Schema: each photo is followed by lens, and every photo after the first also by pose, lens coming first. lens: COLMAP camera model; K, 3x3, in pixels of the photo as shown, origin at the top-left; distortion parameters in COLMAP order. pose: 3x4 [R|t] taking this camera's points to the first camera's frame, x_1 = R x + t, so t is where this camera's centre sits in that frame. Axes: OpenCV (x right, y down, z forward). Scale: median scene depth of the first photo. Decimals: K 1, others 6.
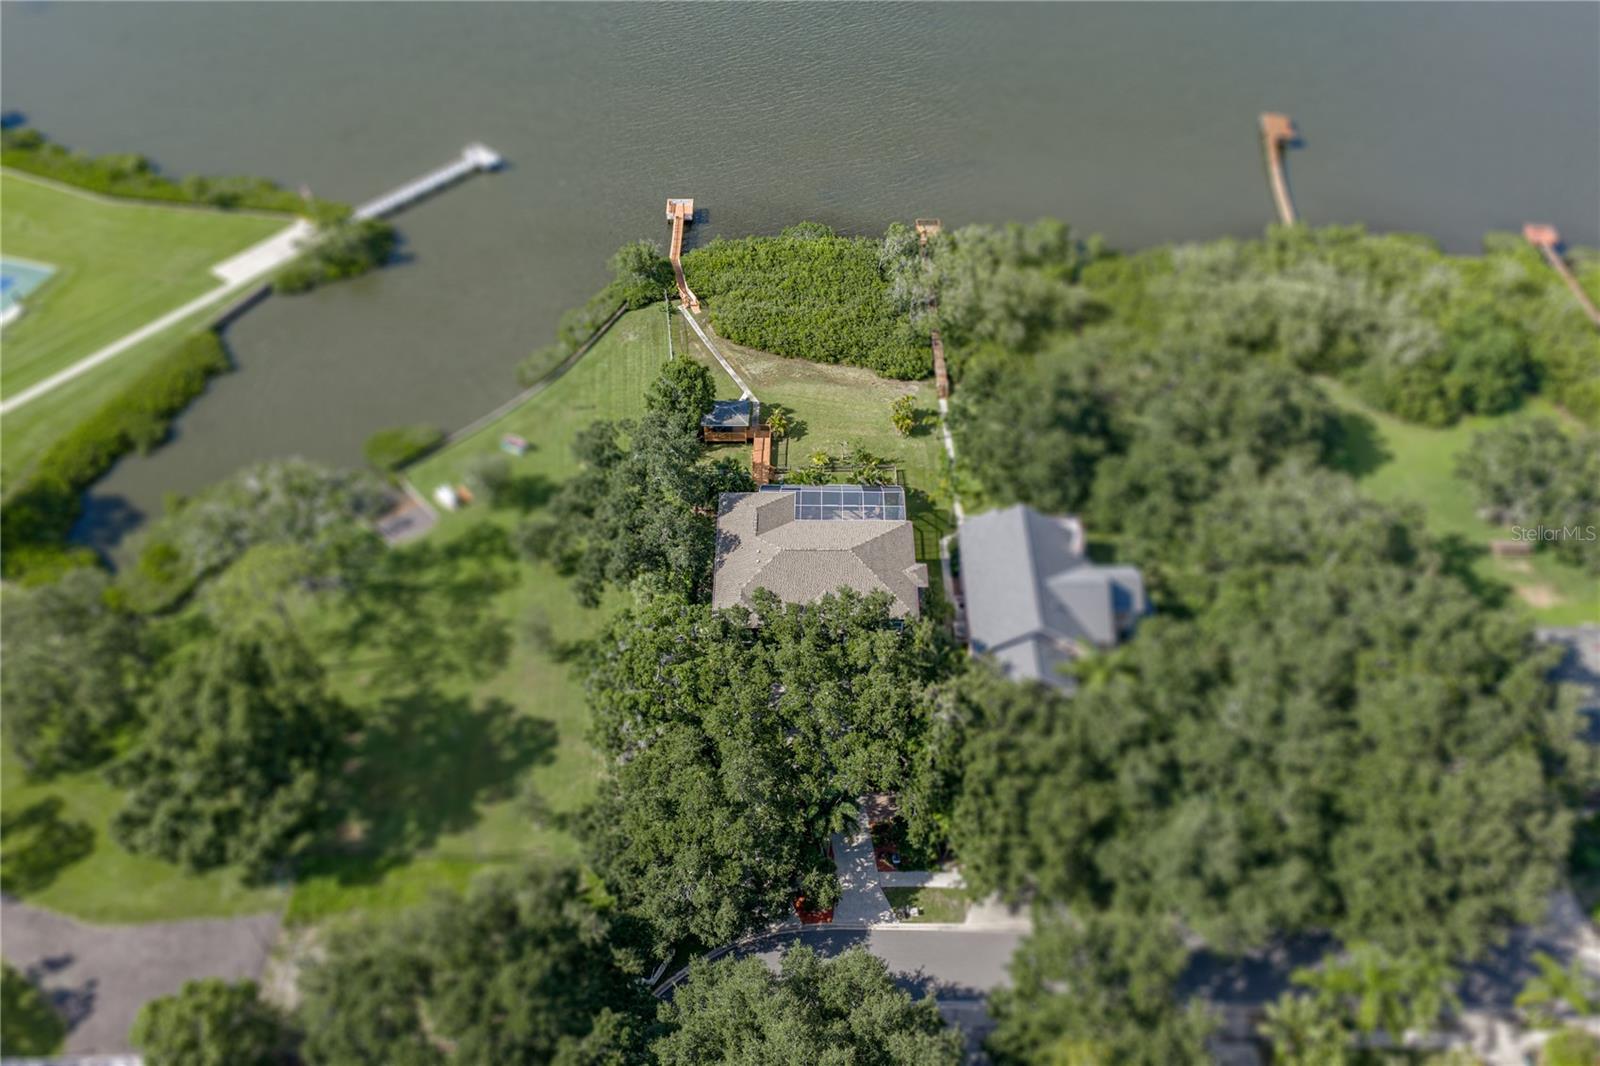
lens RADIAL K [[1341.4, 0, 798.7], [0, 1341.4, 518.8], [0, 0, 1]] dist [0.021948, 0.005218]
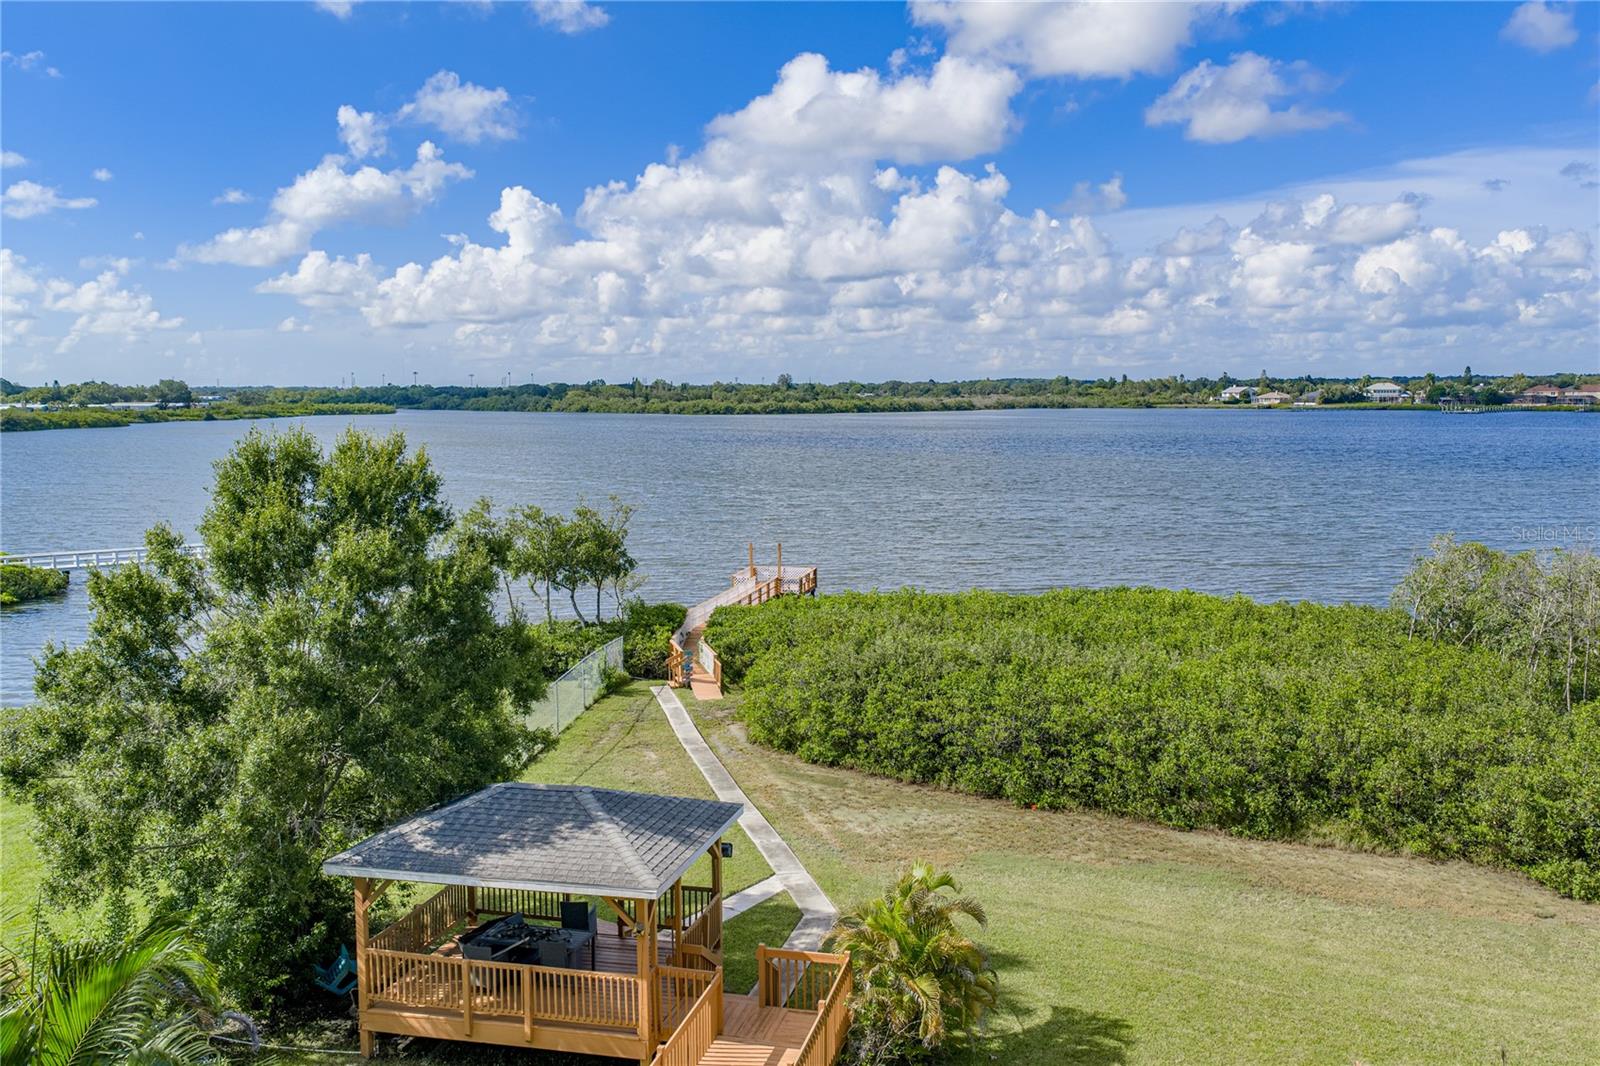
lens RADIAL K [[1341.4, 0, 798.7], [0, 1341.4, 518.8], [0, 0, 1]] dist [0.021948, 0.005218]
pose [[0.971741, 0.012069, -0.235742, 0.004592], [-0.161031, 0.764116, -0.624657, -0.018204], [0.172595, 0.644966, 0.744466, 0.823353]]
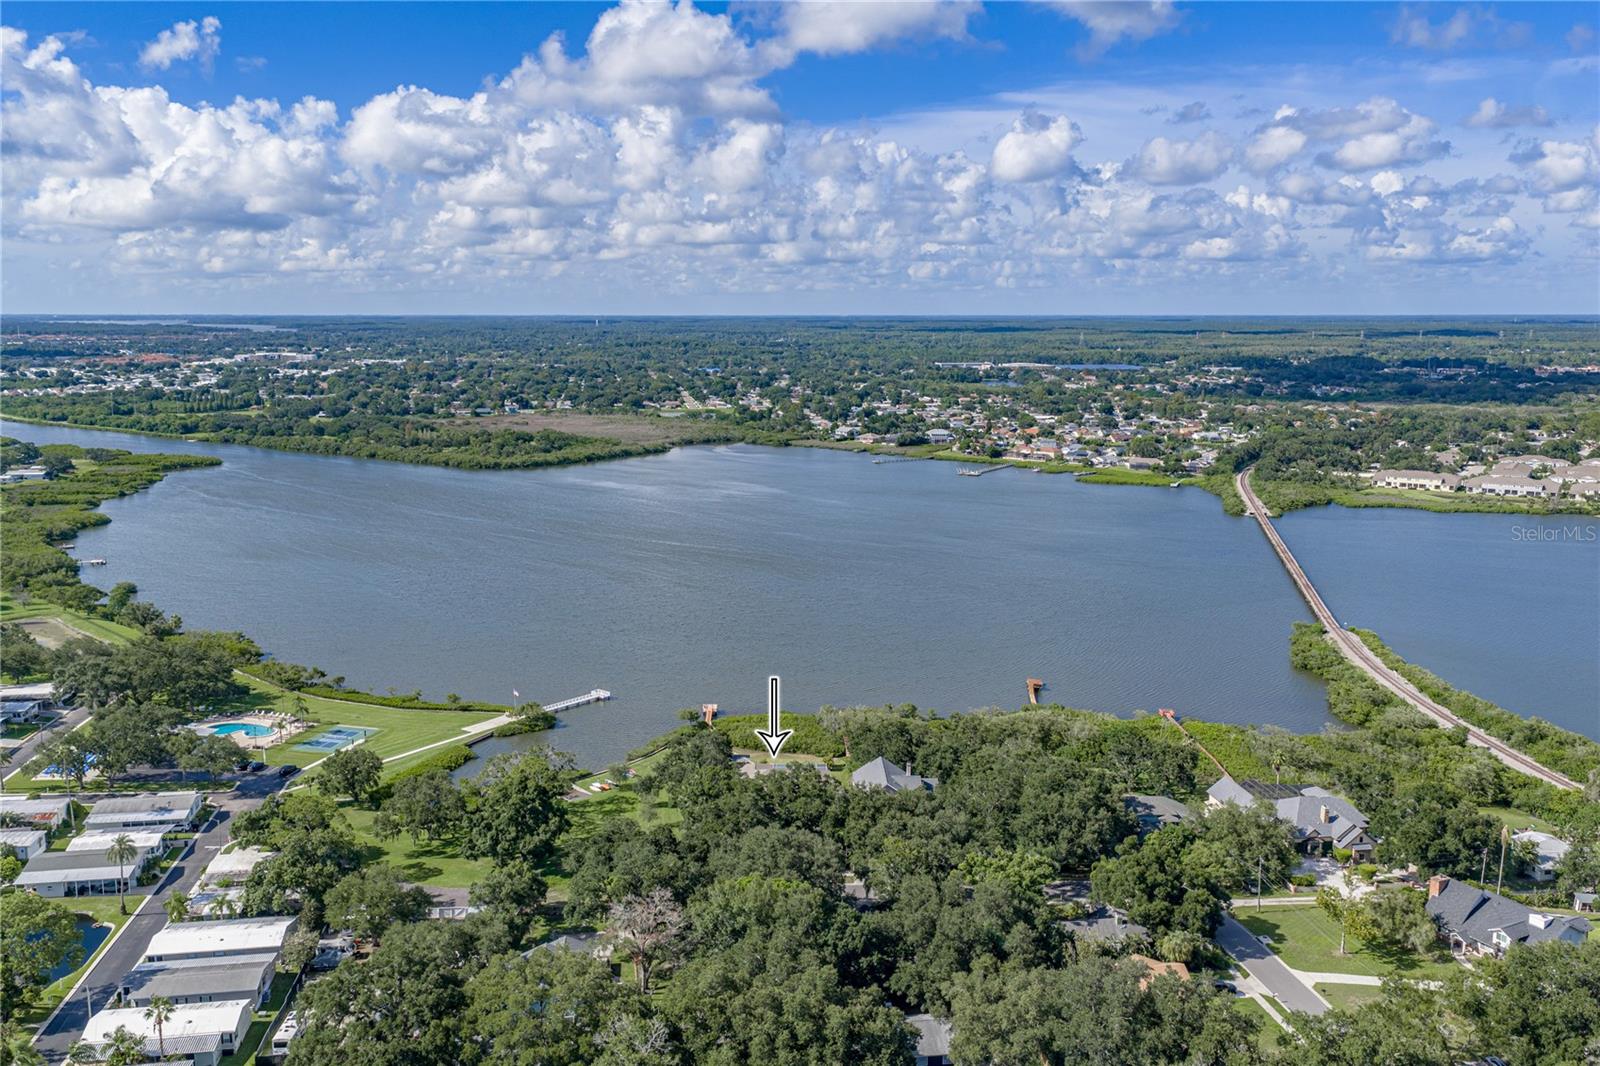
lens RADIAL K [[1321.3, 0, 800.0], [0, 1321.3, 533.0], [0, 0, 1]] dist [0.019767, 0.007279]
pose [[0.999718, -0.006590, 0.022827, -0.004638], [0.018745, 0.809106, -0.587364, 0.744384], [-0.014599, 0.587626, 0.809001, -0.713591]]
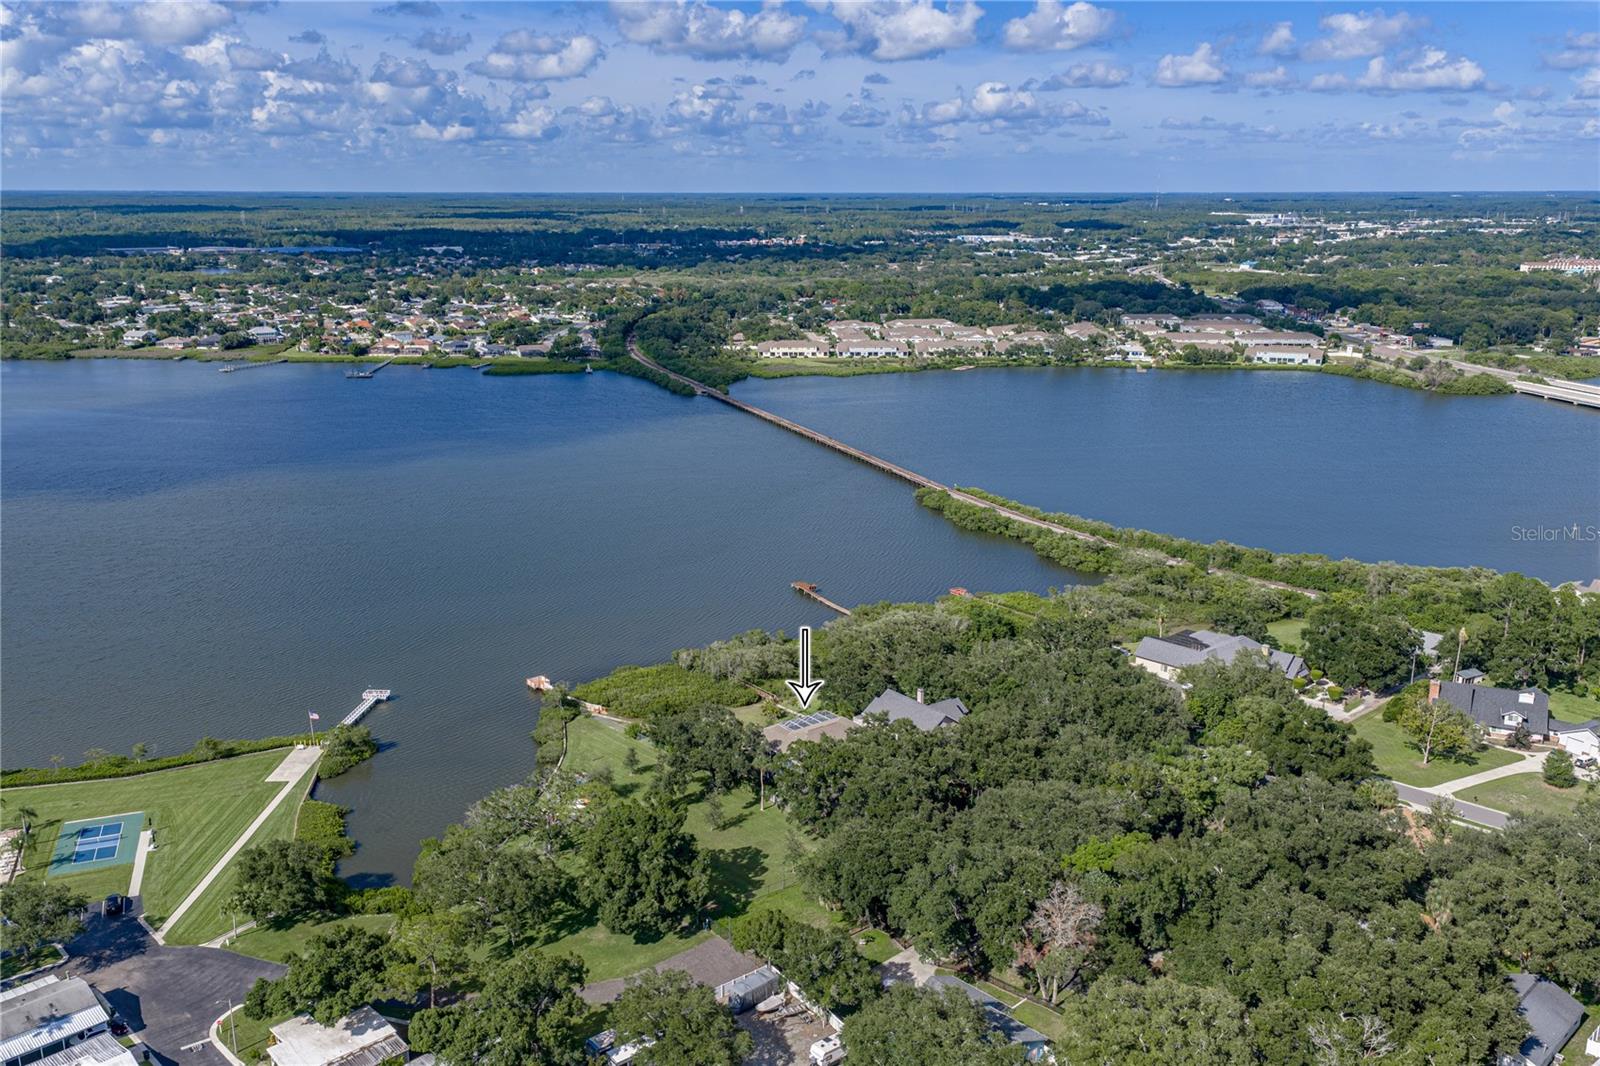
lens RADIAL K [[1341.4, 0, 798.7], [0, 1341.4, 518.8], [0, 0, 1]] dist [0.021948, 0.005218]
pose [[0.793830, -0.146491, 0.590232, -0.821840], [0.435268, 0.814670, -0.383217, 0.369714], [-0.424706, 0.561118, 0.710472, -0.332979]]
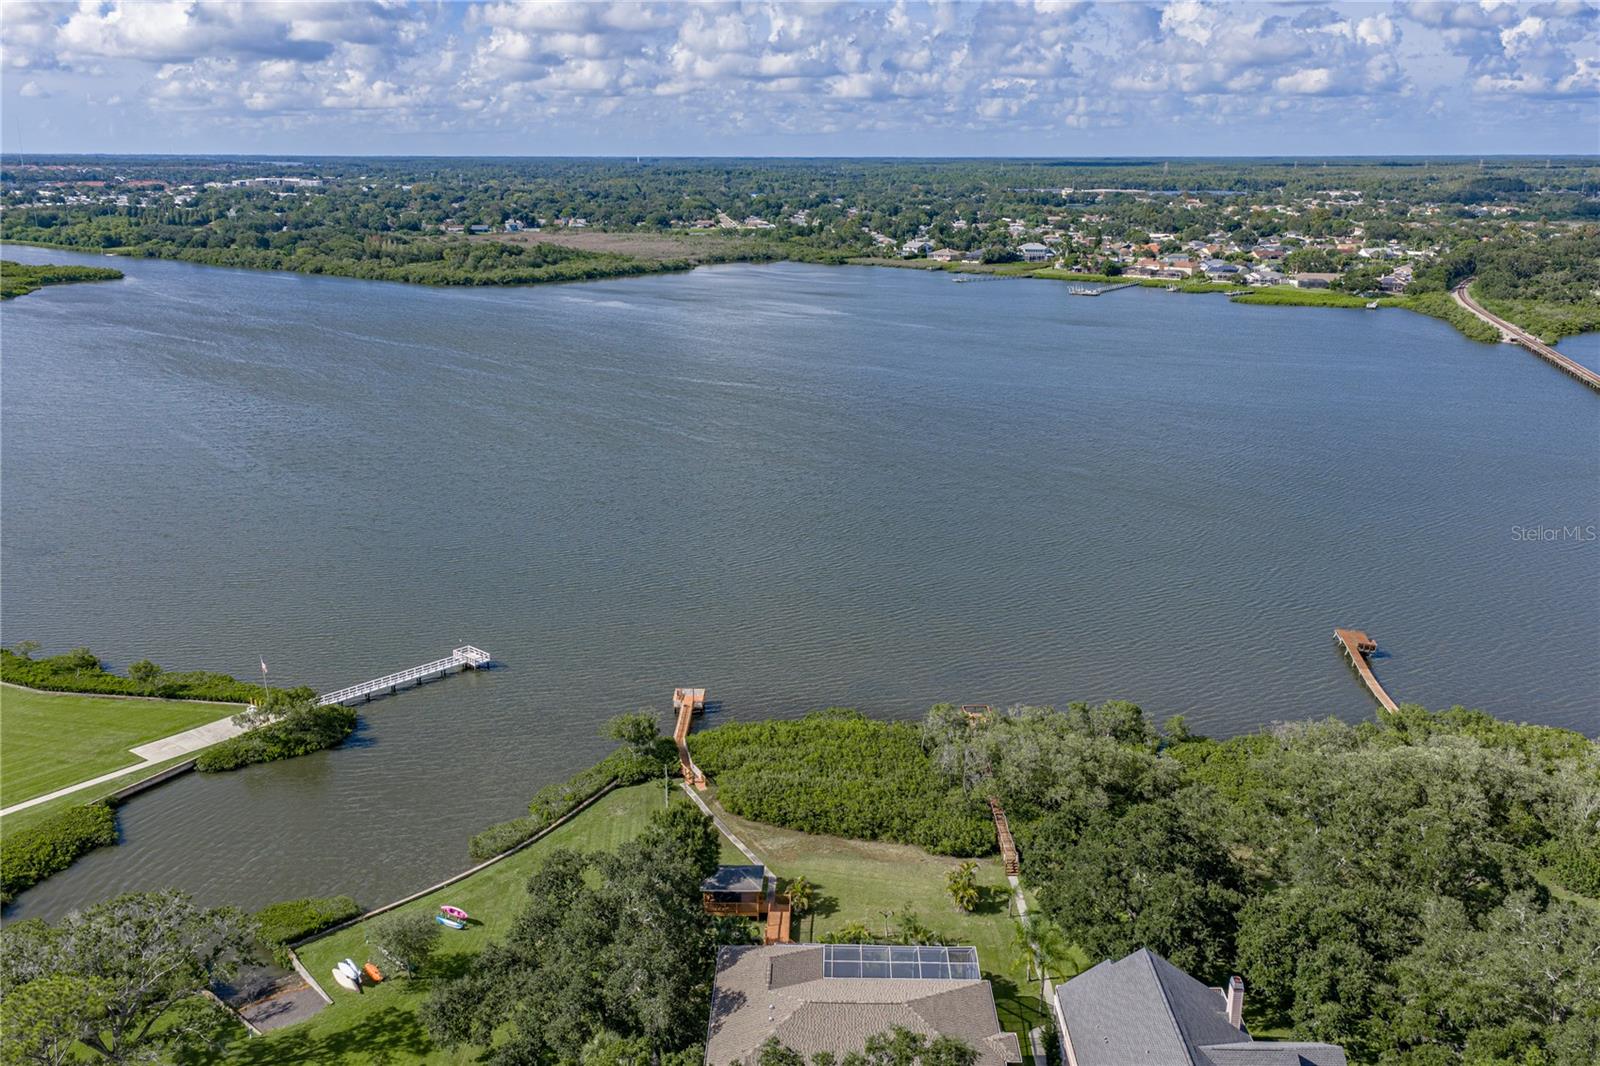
lens RADIAL K [[1341.4, 0, 798.7], [0, 1341.4, 518.8], [0, 0, 1]] dist [0.021948, 0.005218]
pose [[0.999879, 0.001399, -0.015472, -0.004588], [-0.009025, 0.862969, -0.505176, 0.124047], [0.012645, 0.505254, 0.862878, 0.219398]]
